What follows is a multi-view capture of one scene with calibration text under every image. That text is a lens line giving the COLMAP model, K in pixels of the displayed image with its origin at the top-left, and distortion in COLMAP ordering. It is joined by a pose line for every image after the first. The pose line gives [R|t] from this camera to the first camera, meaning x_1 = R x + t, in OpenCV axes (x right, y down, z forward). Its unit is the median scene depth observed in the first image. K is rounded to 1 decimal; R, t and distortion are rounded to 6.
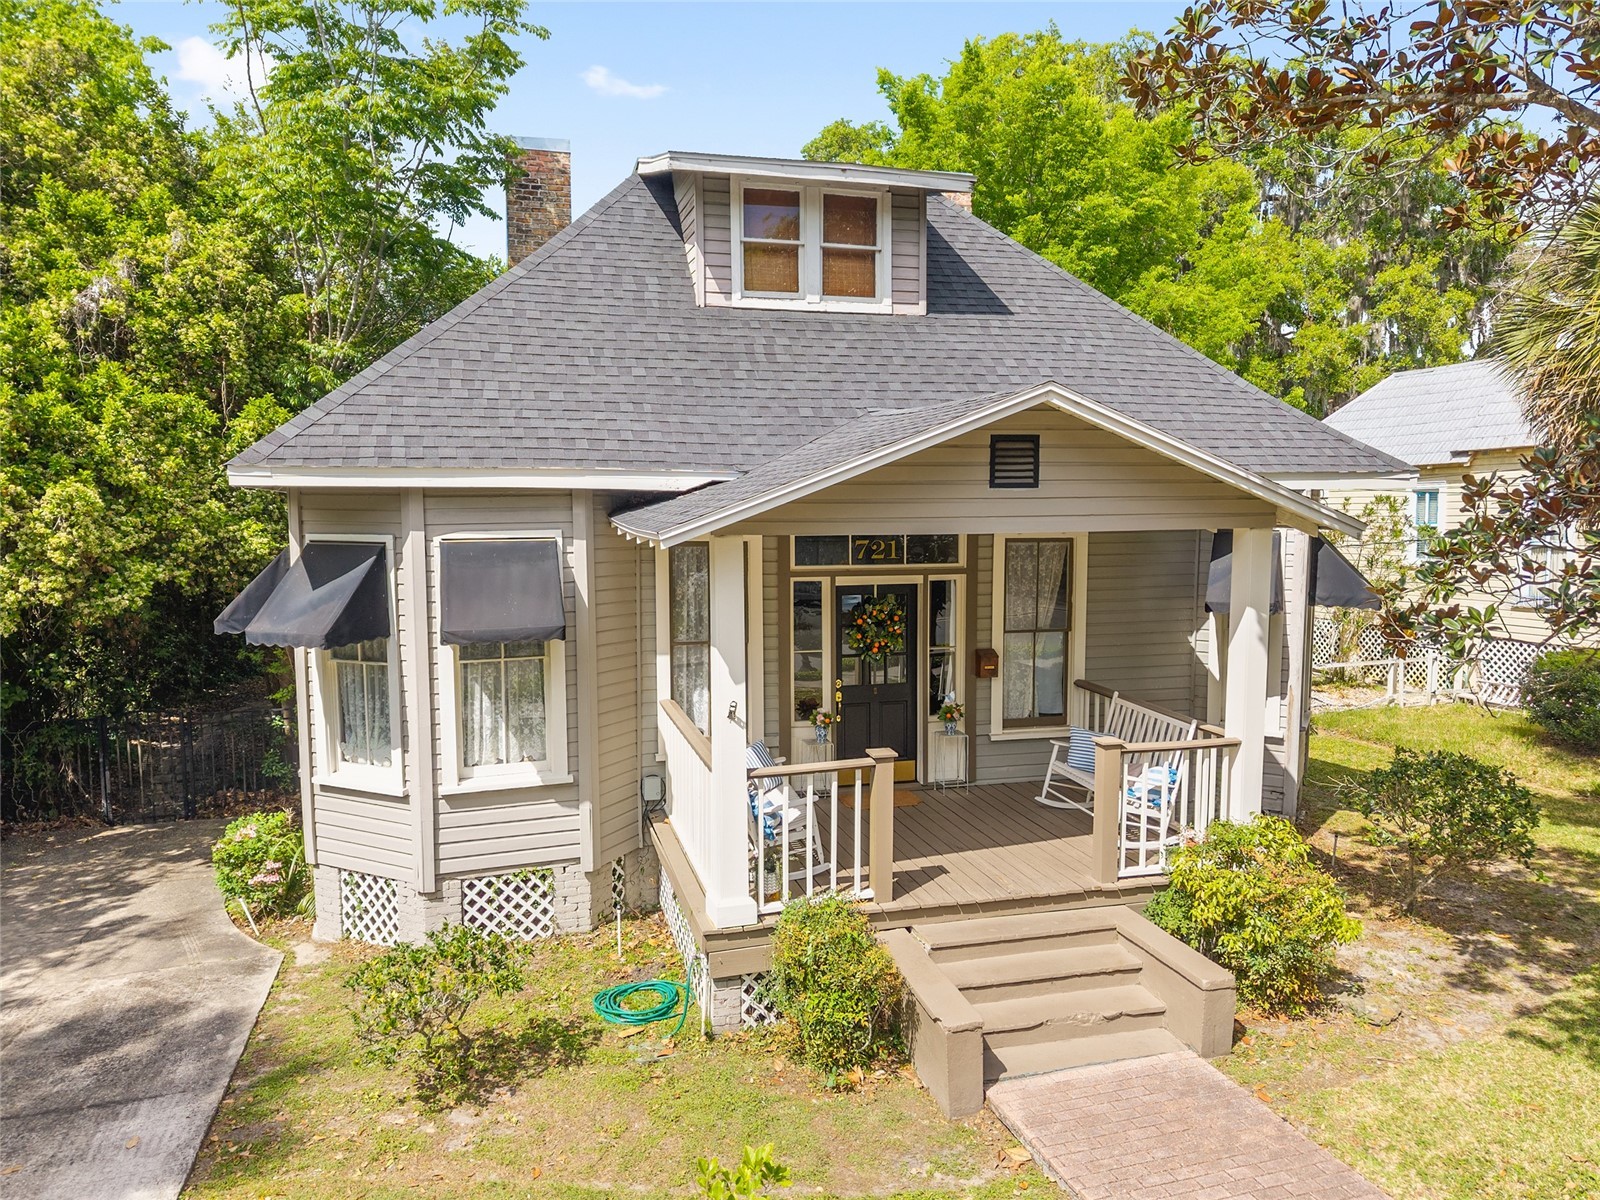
lens RADIAL K [[1114.0, 0, 814.0], [0, 1114.0, 598.3], [0, 0, 1]] dist [0.005161, -0.002564]
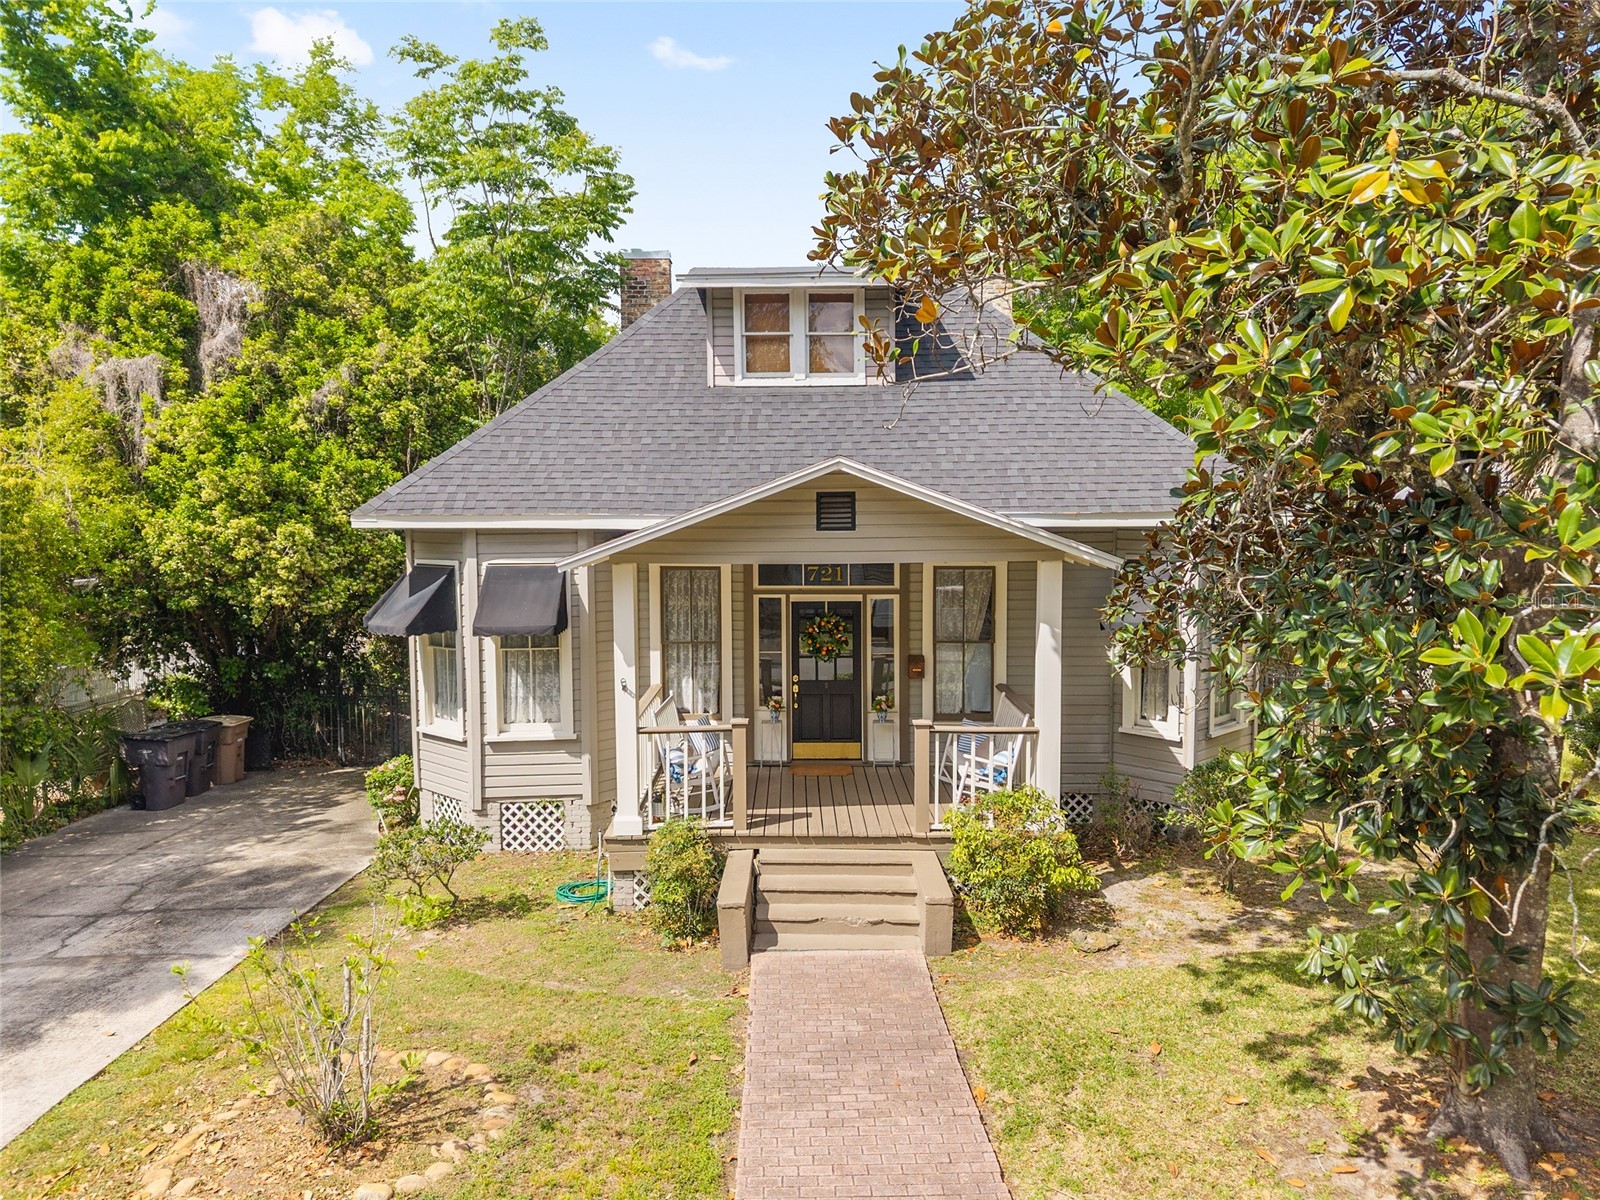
lens RADIAL K [[1114.0, 0, 798.3], [0, 1114.0, 596.0], [0, 0, 1]] dist [0.005161, -0.002564]
pose [[0.960504, 0.016101, -0.277800, 0.417926], [-0.021546, 0.999631, -0.016557, 0.003302], [0.277431, 0.021888, 0.960496, -0.253890]]
